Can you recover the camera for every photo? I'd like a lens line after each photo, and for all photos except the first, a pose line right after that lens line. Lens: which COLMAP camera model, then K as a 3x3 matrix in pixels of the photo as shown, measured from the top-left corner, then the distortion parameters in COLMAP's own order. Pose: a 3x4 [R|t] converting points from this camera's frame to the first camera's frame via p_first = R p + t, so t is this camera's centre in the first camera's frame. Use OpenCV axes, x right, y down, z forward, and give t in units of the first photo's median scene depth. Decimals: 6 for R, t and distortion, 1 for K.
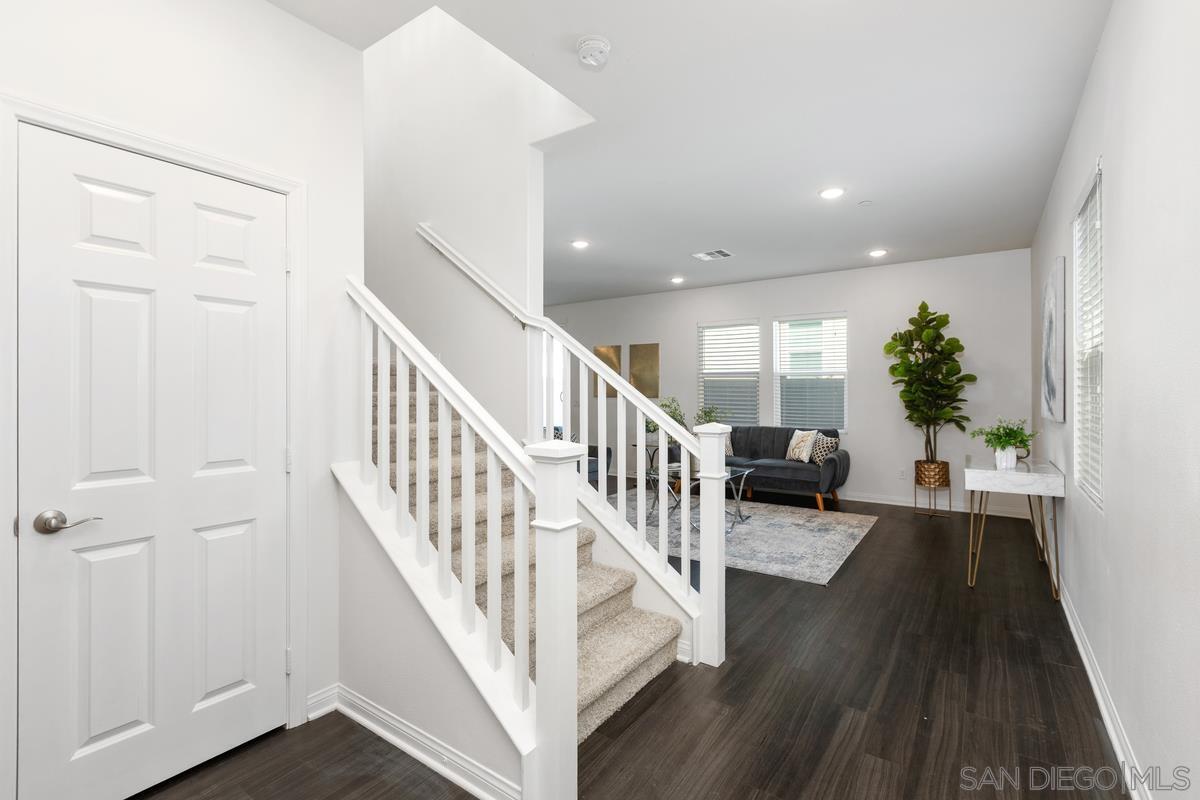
lens RADIAL K [[548.1, 0, 595.5], [0, 548.1, 392.0], [0, 0, 1]] dist [-0.001355, -0.000227]
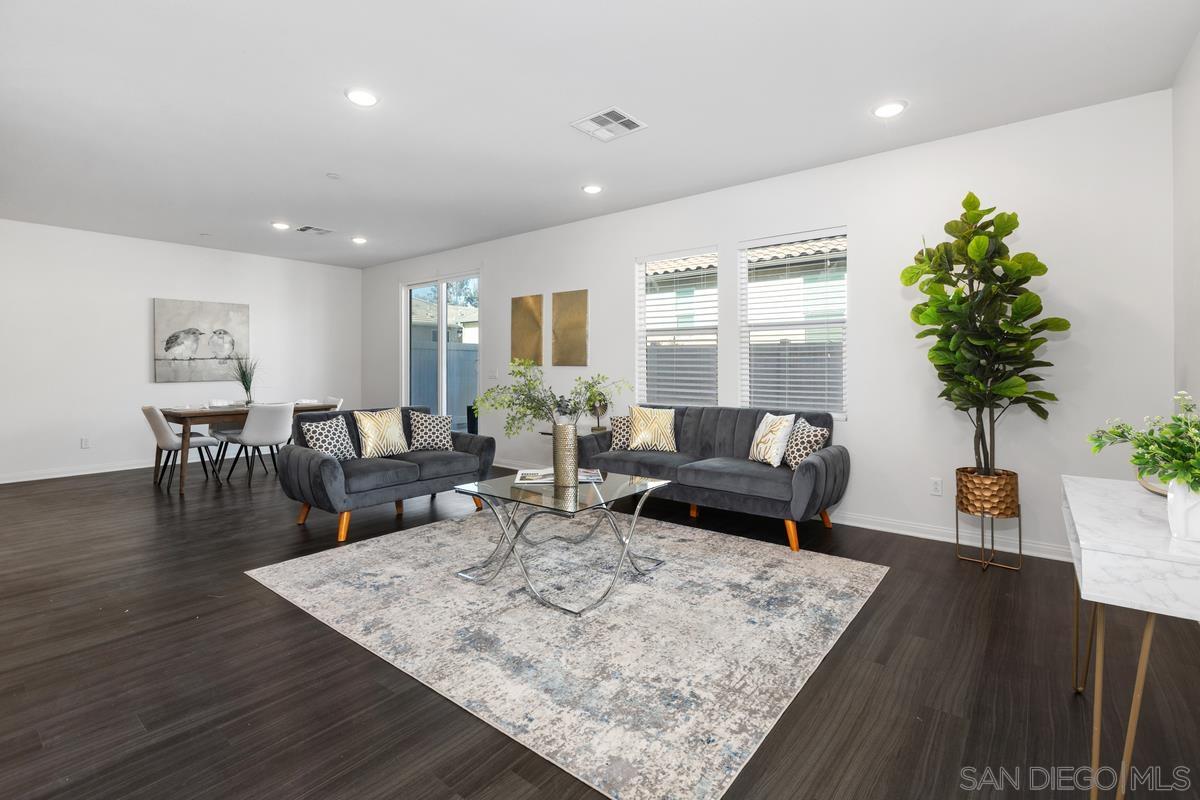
lens RADIAL K [[551.0, 0, 602.2], [0, 551.0, 368.3], [0, 0, 1]] dist [0.002105, 0.000127]
pose [[0.998173, -0.001837, -0.060395, 0.245252], [0.001949, 0.999996, 0.001798, 0.017183], [0.060392, -0.001913, 0.998173, 0.395519]]
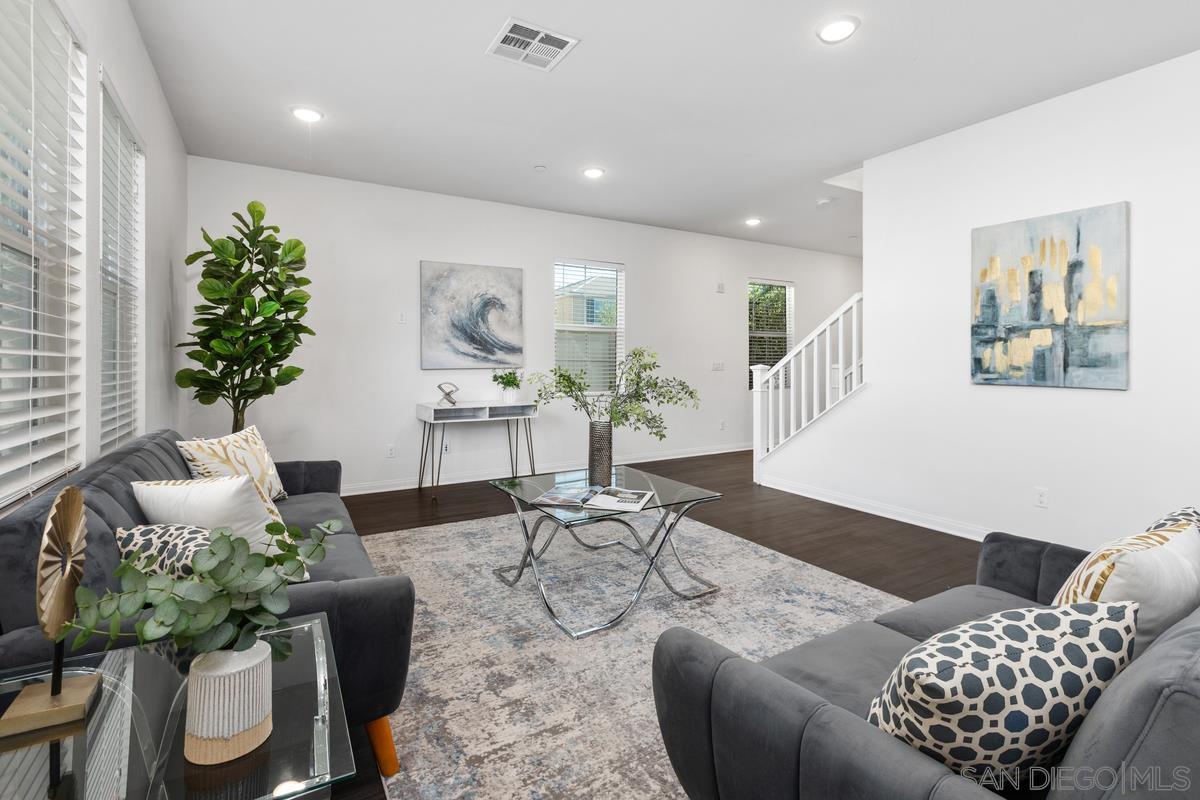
lens RADIAL K [[554.7, 0, 597.6], [0, 554.7, 360.4], [0, 0, 1]] dist [-0.001497, -0.000714]
pose [[-0.913614, -0.000498, 0.406583, -0.031608], [0.001937, 0.999983, 0.005578, 0.016214], [-0.406578, 0.005884, -0.913597, 1.416920]]
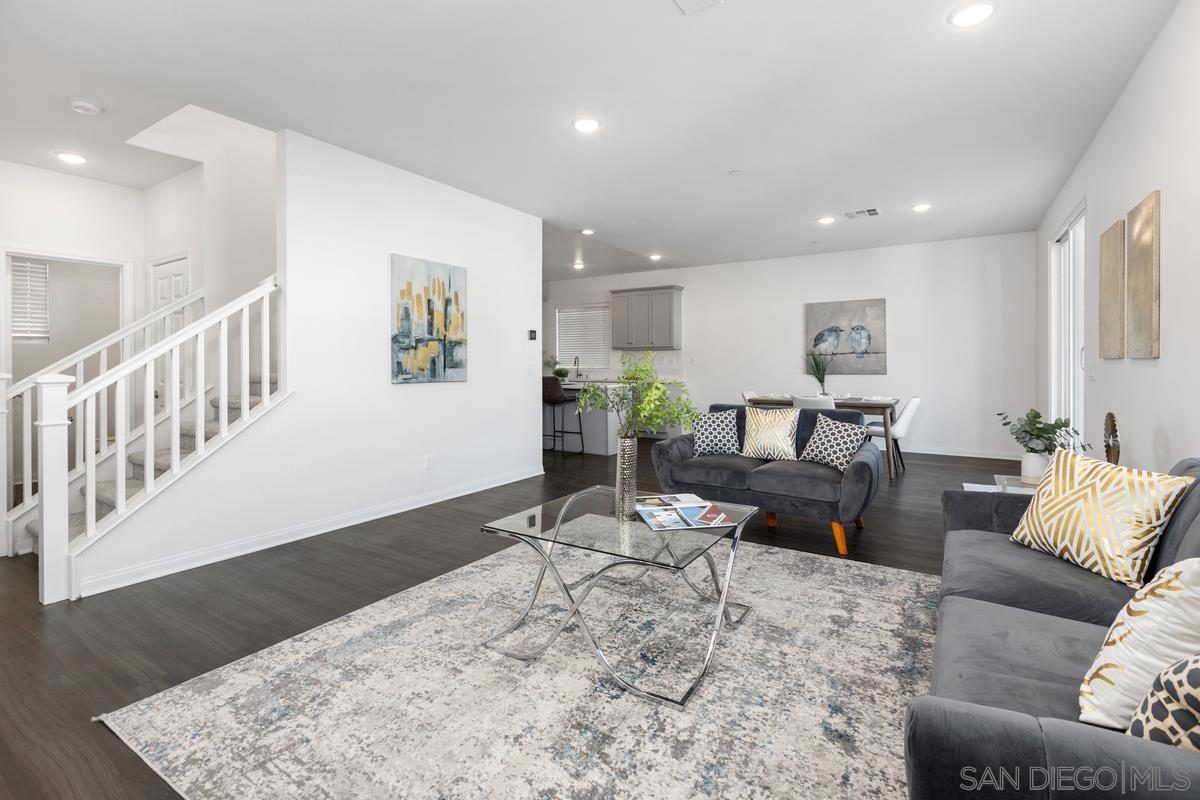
lens RADIAL K [[554.7, 0, 597.6], [0, 554.7, 360.4], [0, 0, 1]] dist [-0.001497, -0.000714]
pose [[0.042625, -0.003468, -0.999085, 0.599443], [-0.000788, 0.999994, -0.003505, 0.018129], [0.999091, 0.000937, 0.042622, 0.909826]]
